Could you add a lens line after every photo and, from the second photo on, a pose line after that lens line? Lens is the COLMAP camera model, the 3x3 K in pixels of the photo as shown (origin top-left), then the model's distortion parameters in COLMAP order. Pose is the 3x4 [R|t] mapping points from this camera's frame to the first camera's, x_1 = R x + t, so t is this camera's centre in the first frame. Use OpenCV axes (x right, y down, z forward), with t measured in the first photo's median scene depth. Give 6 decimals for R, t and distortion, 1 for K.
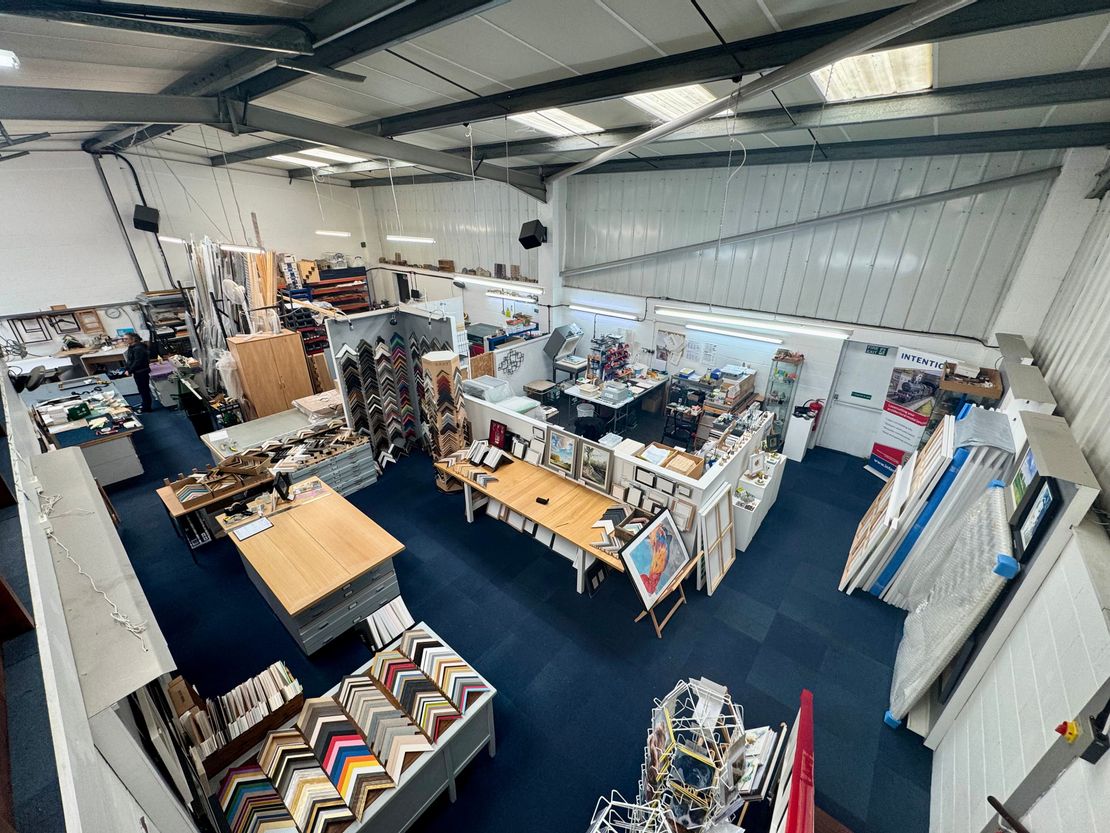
lens RADIAL K [[440.8, 0, 554.7], [0, 440.8, 418.2], [0, 0, 1]] dist [-0.003412, 0.001144]
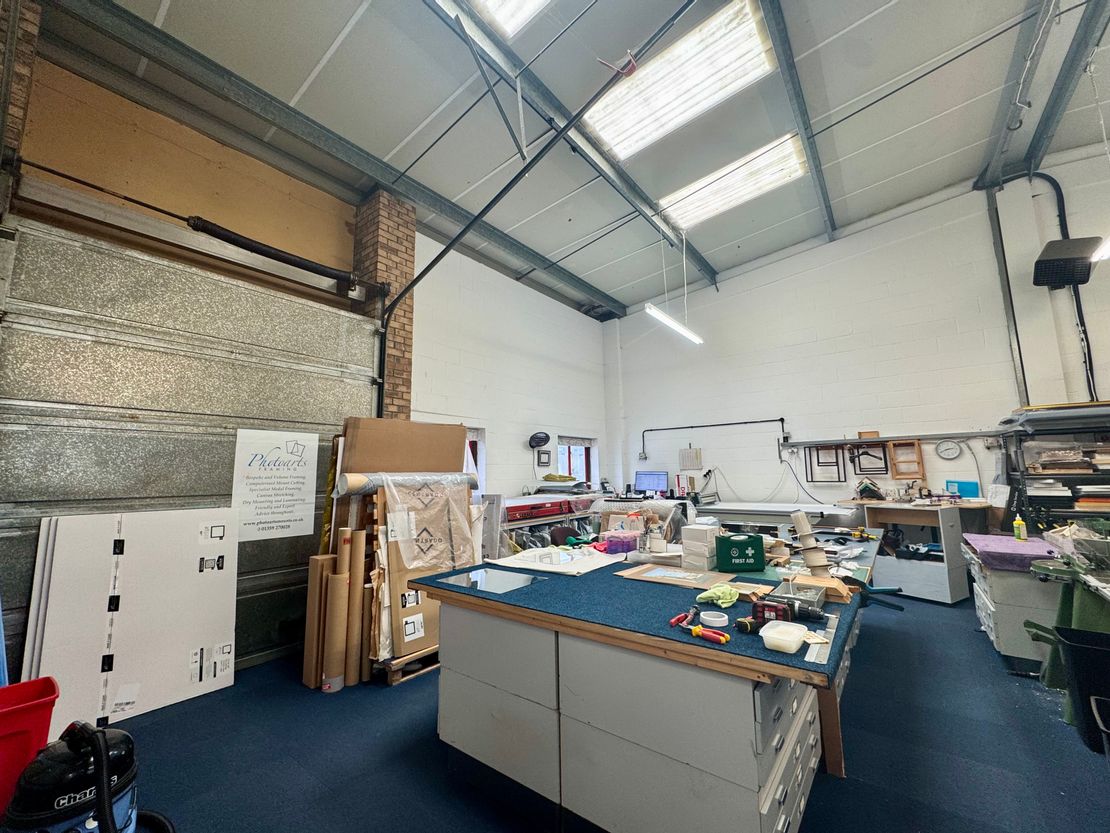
lens RADIAL K [[440.8, 0, 557.0], [0, 440.8, 416.6], [0, 0, 1]] dist [-0.003412, 0.001144]
pose [[0.039302, -0.135344, -0.990019, -0.493345], [-0.407577, 0.902445, -0.139552, -0.003722], [0.912325, 0.408993, -0.019695, 0.568296]]
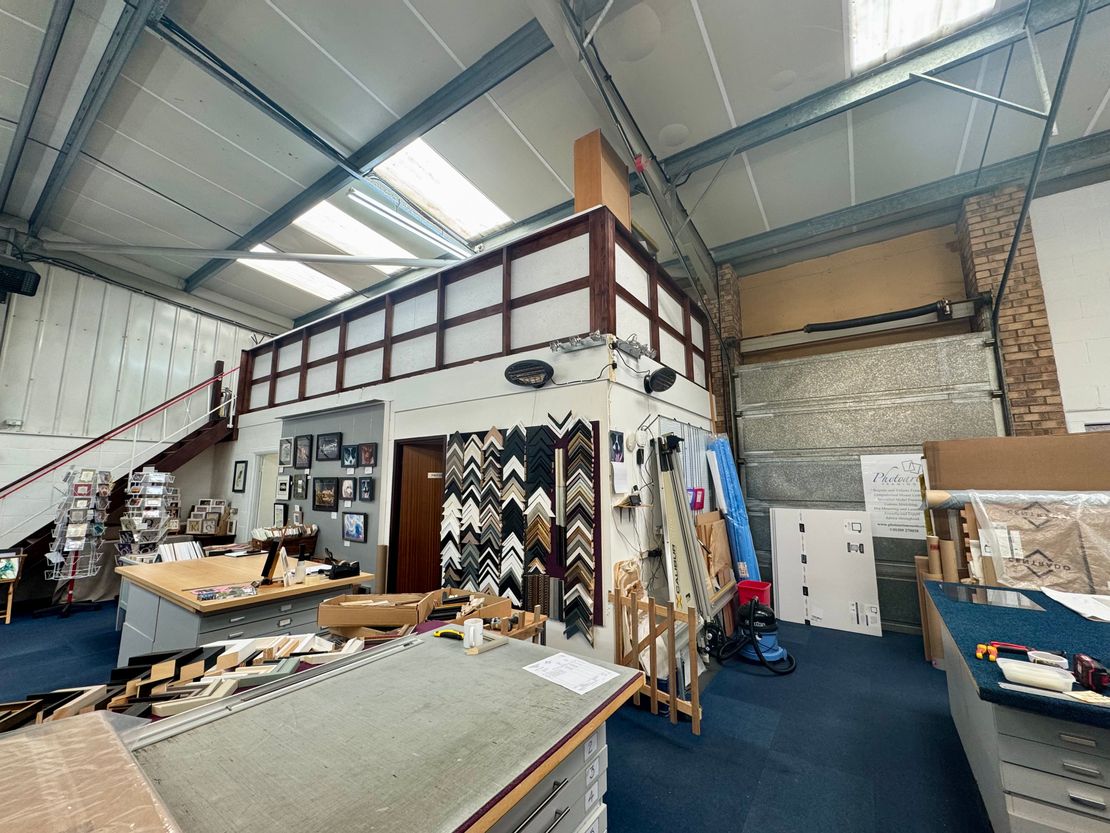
lens RADIAL K [[440.8, 0, 556.5], [0, 440.8, 418.2], [0, 0, 1]] dist [-0.003412, 0.001144]
pose [[-0.996032, -0.016947, -0.087363, -0.468362], [-0.041414, 0.957188, 0.286489, -0.104696], [0.078768, 0.288970, -0.954092, 0.760386]]
